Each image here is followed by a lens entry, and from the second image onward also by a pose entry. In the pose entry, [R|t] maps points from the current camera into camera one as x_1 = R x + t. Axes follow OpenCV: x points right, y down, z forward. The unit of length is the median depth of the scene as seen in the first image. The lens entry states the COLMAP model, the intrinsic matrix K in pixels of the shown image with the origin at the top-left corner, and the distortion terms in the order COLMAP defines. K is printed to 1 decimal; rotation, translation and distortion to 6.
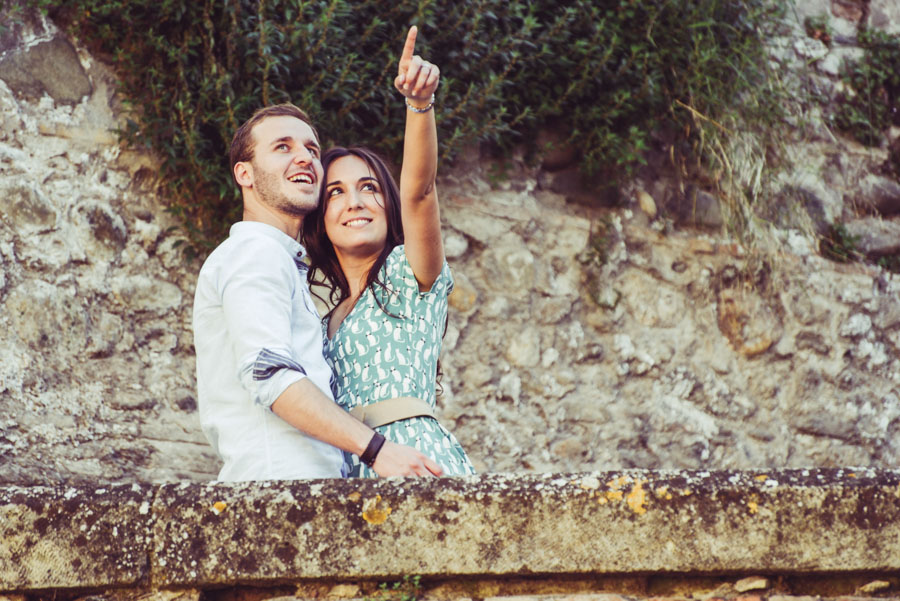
lens RADIAL K [[6498.7, 0, 451.3], [0, 6498.7, 305.3], [0, 0, 1]] dist [4.397549, 0.000000]
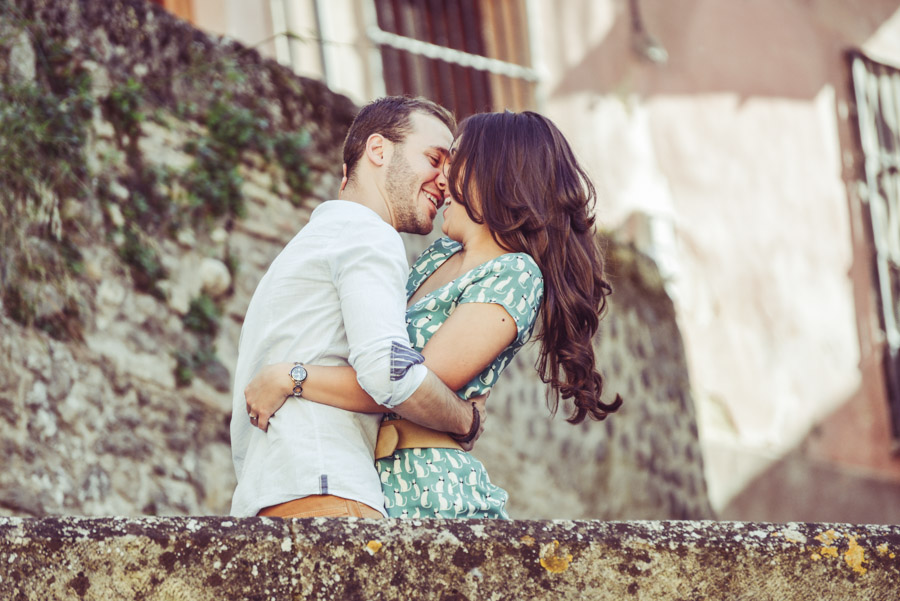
lens RADIAL K [[6092.9, 0, 450.5], [0, 6092.9, 306.1], [0, 0, 1]] dist [4.243794, 0.000000]
pose [[0.912268, 0.048503, 0.406711, -0.358560], [-0.038772, 0.998731, -0.032138, 0.024472], [-0.407754, 0.013550, 0.912991, 0.245864]]
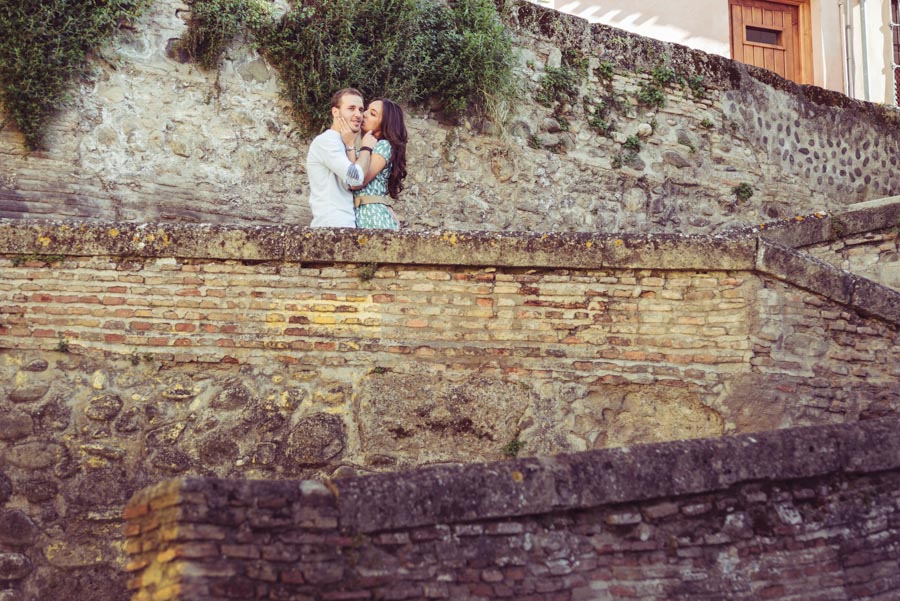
lens RADIAL K [[2549.2, 0, 447.4], [0, 2549.2, 303.8], [0, 0, 1]] dist [0.214584, 0.000000]
pose [[0.998827, 0.044095, 0.019997, 0.004477], [-0.045332, 0.996767, 0.066330, -0.016212], [-0.017008, -0.067159, 0.997597, -0.119170]]
